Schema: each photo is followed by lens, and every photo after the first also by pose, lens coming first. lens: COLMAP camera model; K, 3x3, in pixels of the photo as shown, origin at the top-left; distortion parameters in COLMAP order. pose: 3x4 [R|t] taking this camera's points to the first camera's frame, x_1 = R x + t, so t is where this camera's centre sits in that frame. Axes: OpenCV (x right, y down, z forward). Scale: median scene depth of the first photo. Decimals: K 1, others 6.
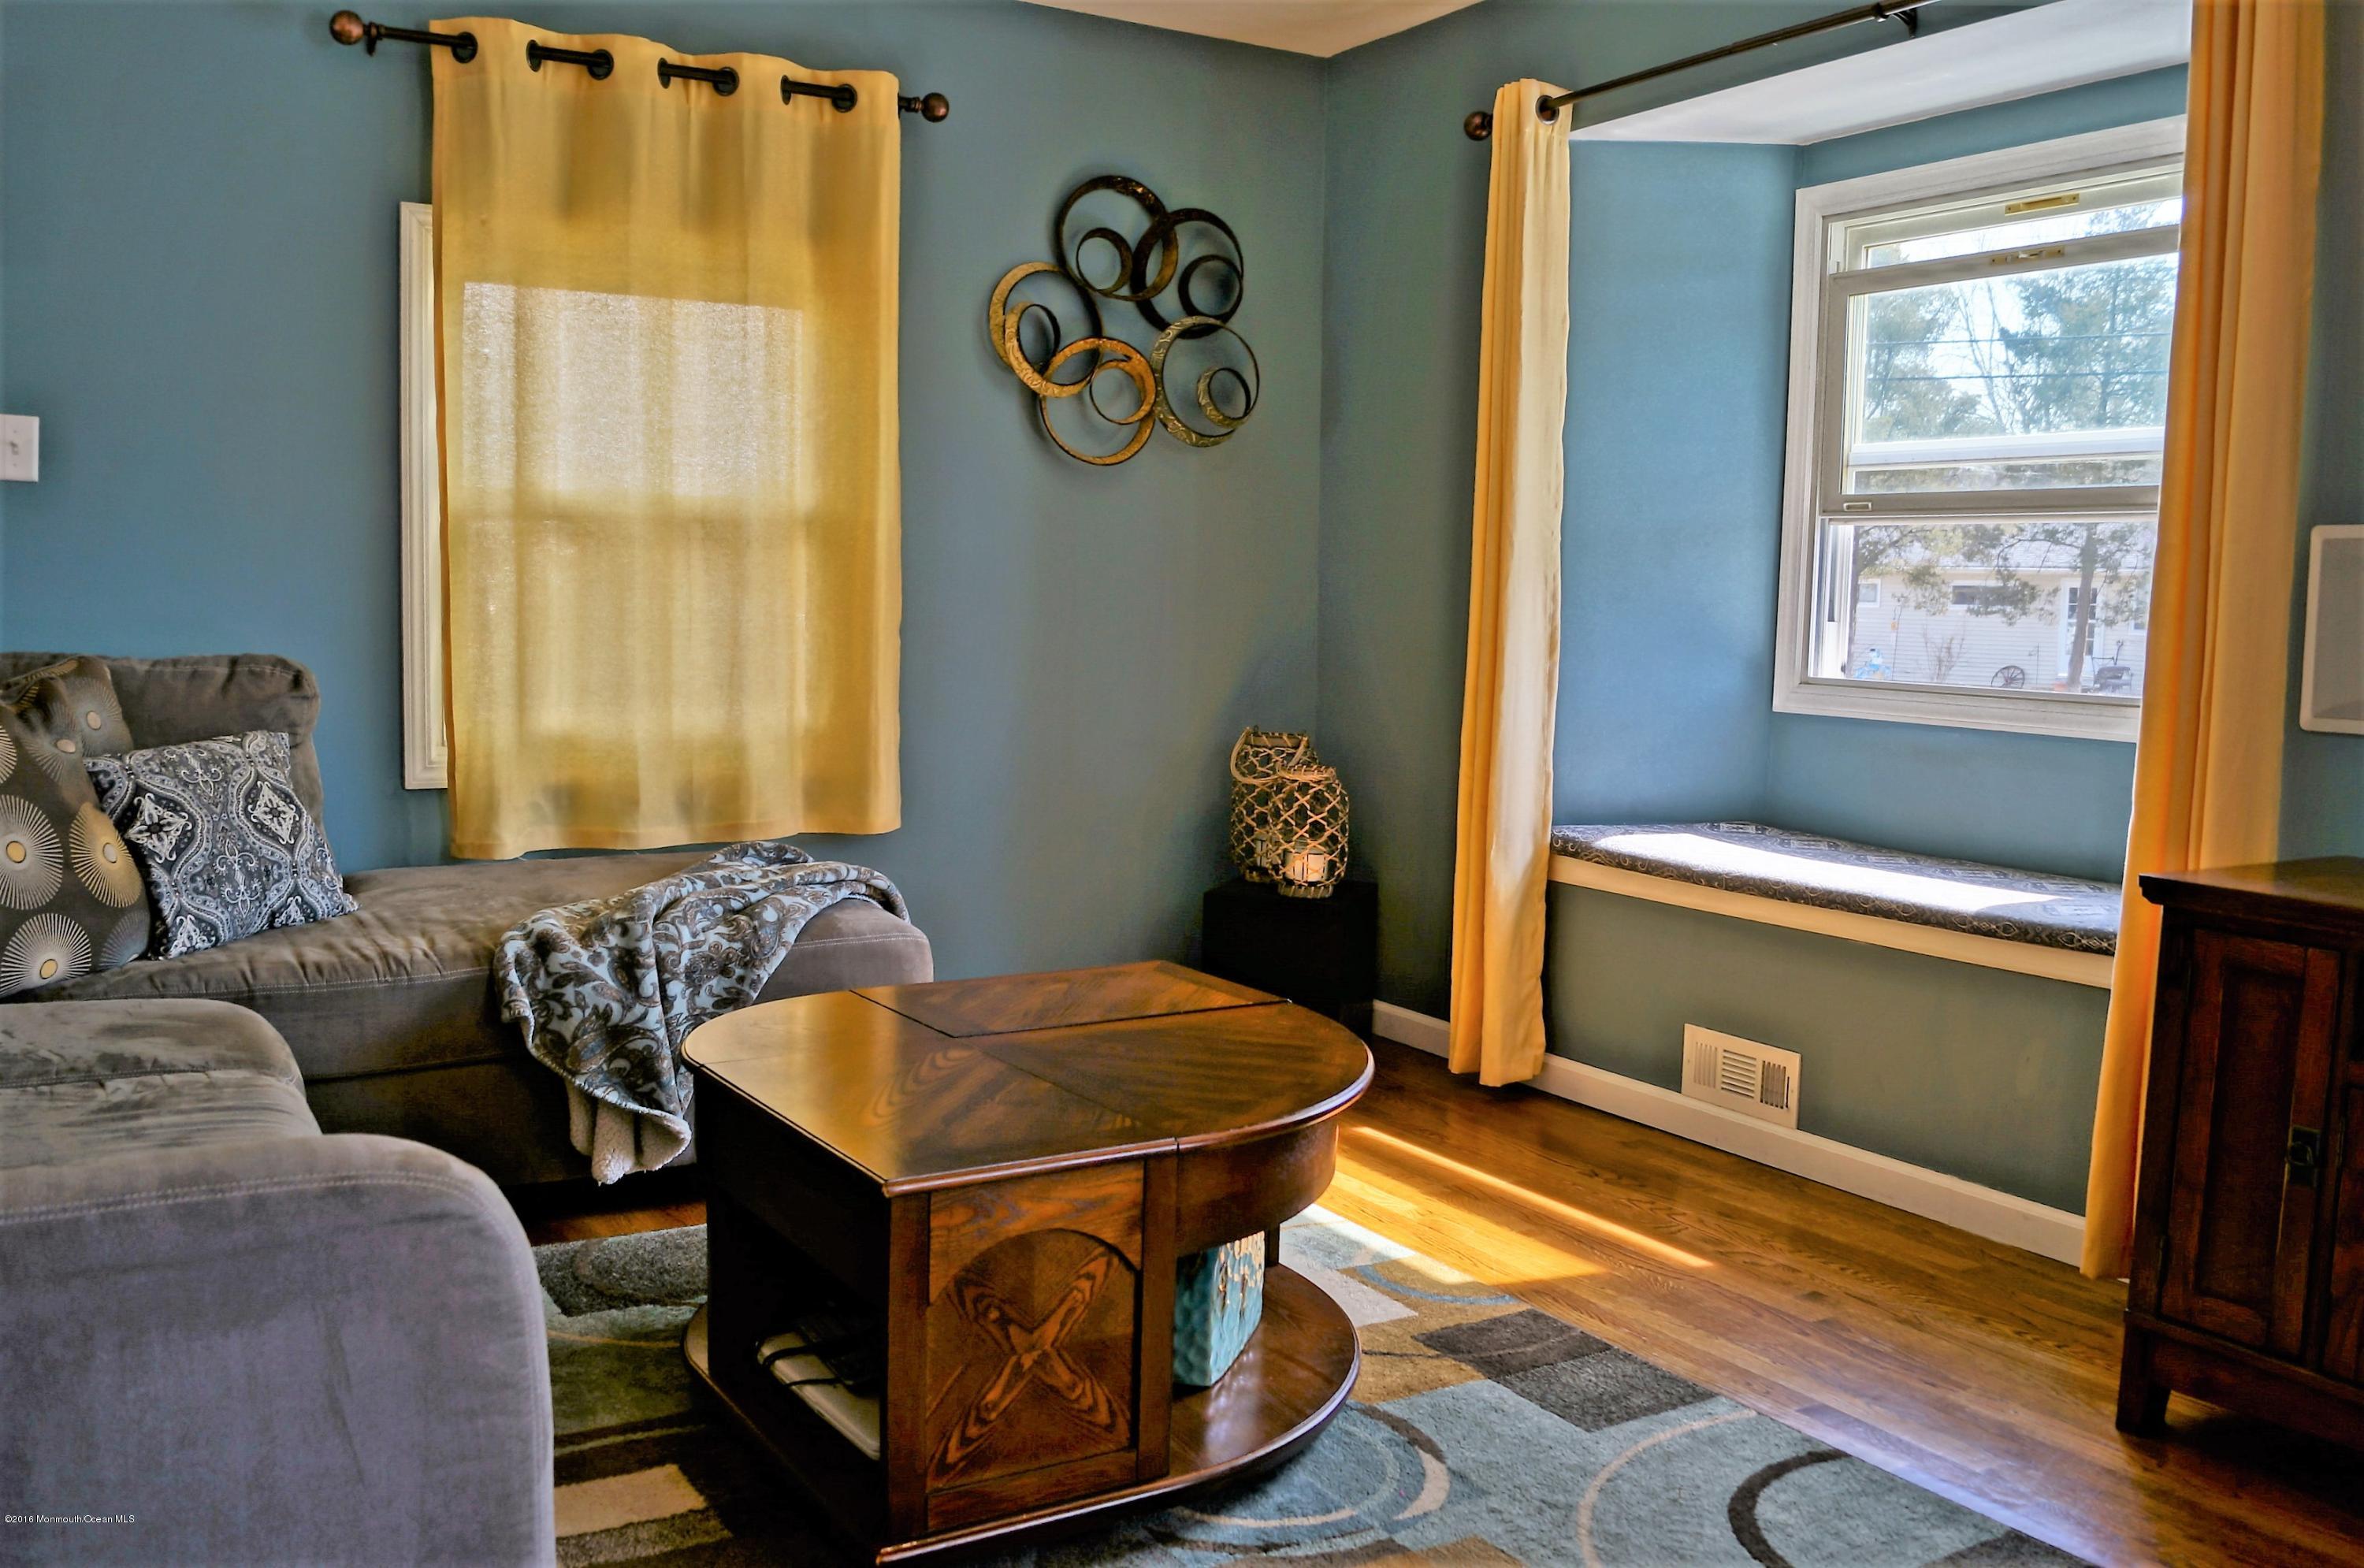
lens RADIAL K [[2001.9, 0, 1142.7], [0, 2001.9, 787.2], [0, 0, 1]] dist [-0.080545, 0.003923]
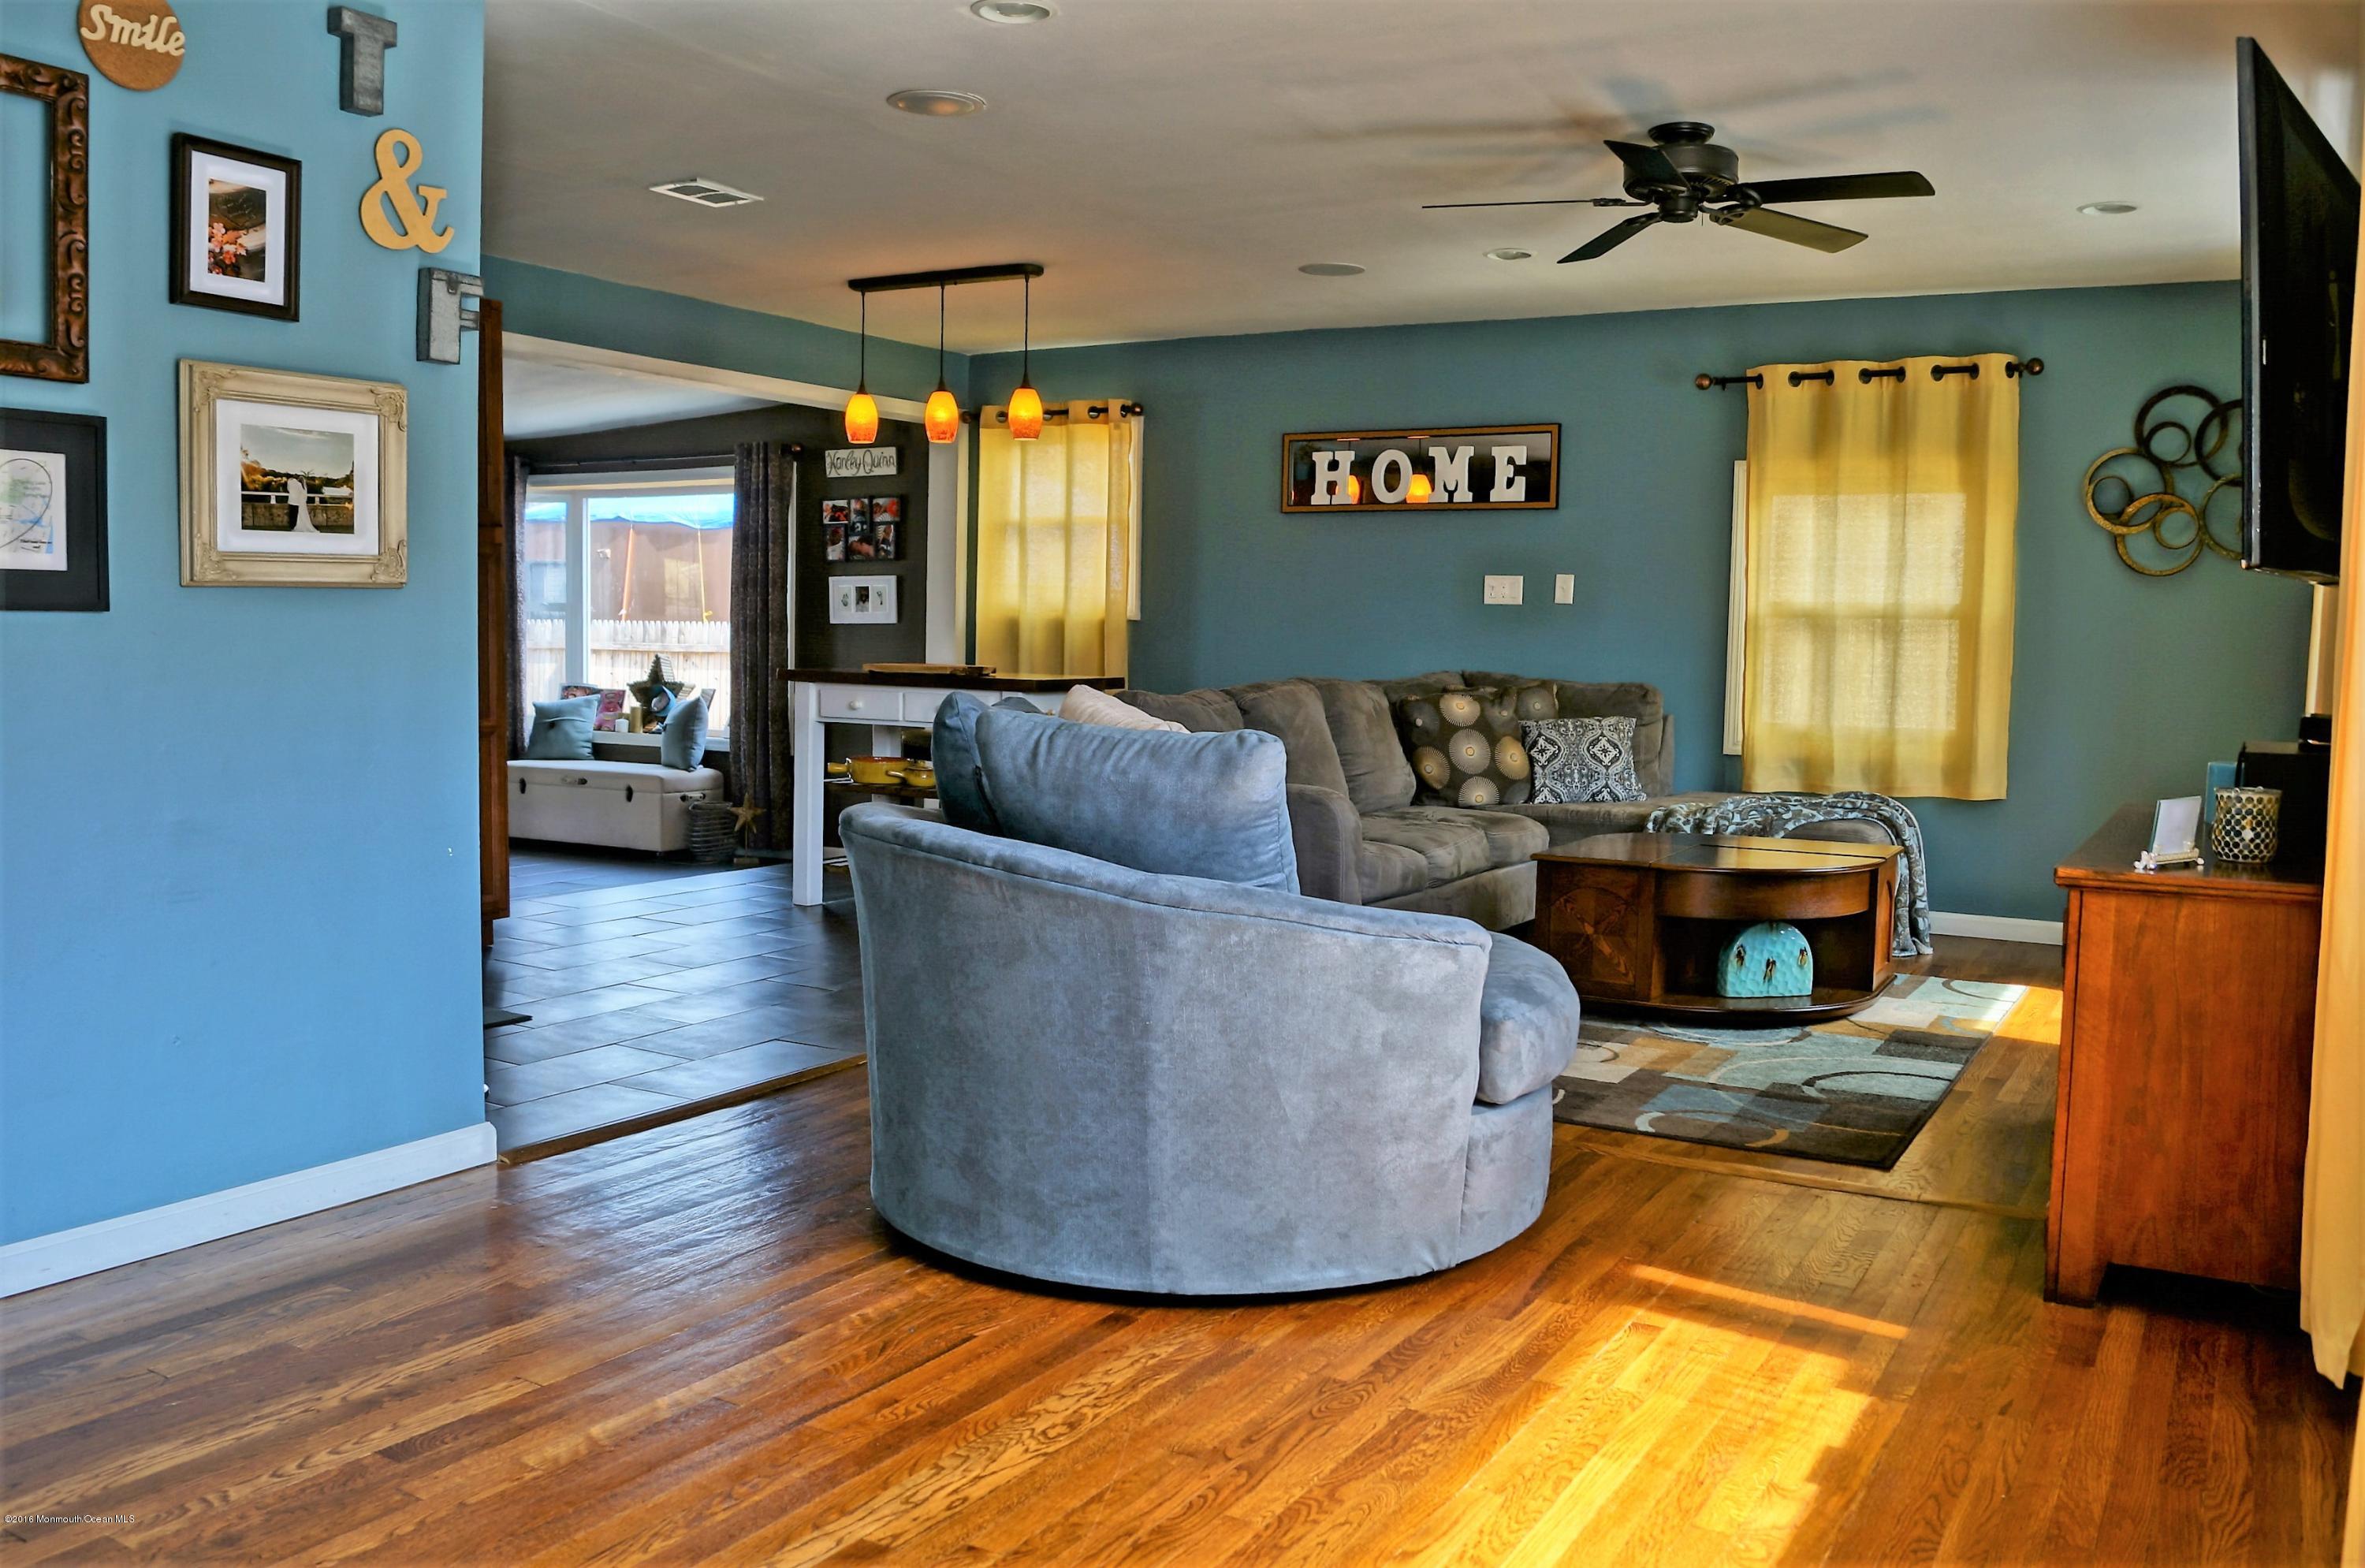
lens RADIAL K [[1931.8, 0, 1182.5], [0, 1931.8, 784.0], [0, 0, 1]] dist [-0.073737, 0.012559]
pose [[0.484100, 0.057018, -0.873153, 1.121593], [-0.090719, 0.995768, 0.014727, 0.055611], [0.870297, 0.072082, 0.487224, -0.437980]]
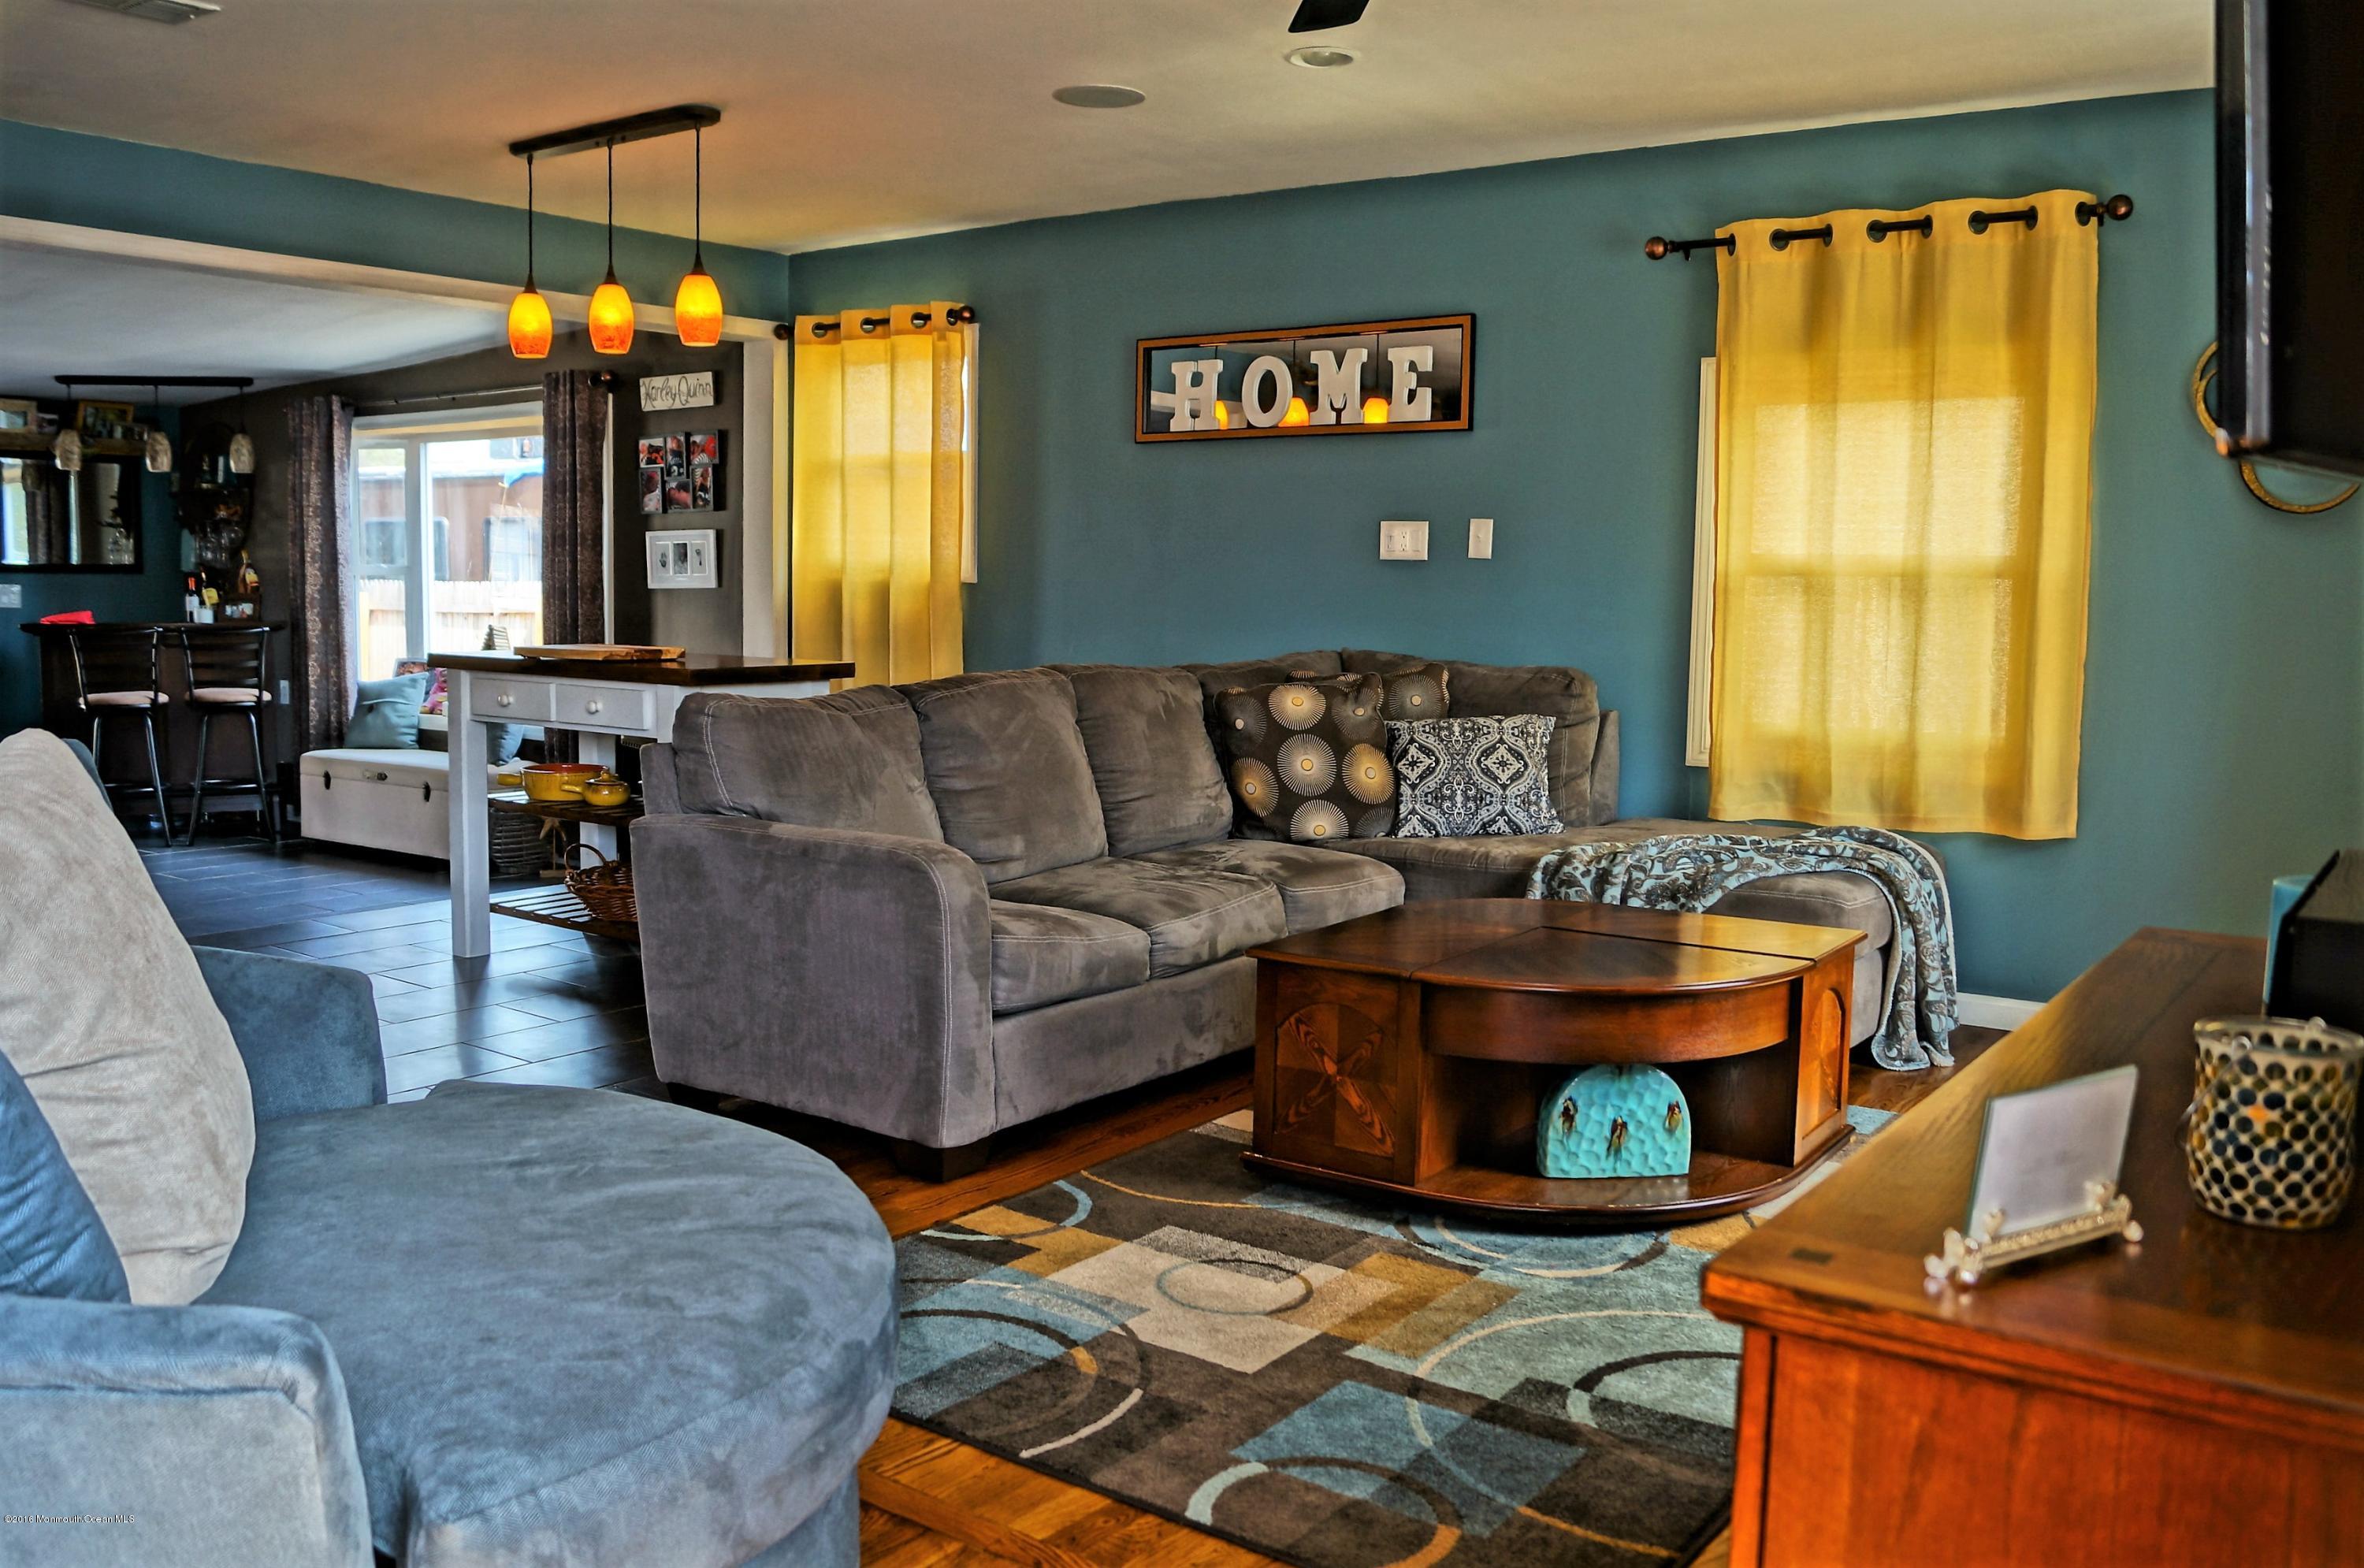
lens RADIAL K [[1930.9, 0, 1182.0], [0, 1930.9, 784.0], [0, 0, 1]] dist [-0.073737, 0.012559]
pose [[0.392557, 0.080108, -0.916232, 0.816591], [-0.091597, 0.994652, 0.047720, -0.019774], [0.915155, 0.065191, 0.397795, 0.117577]]
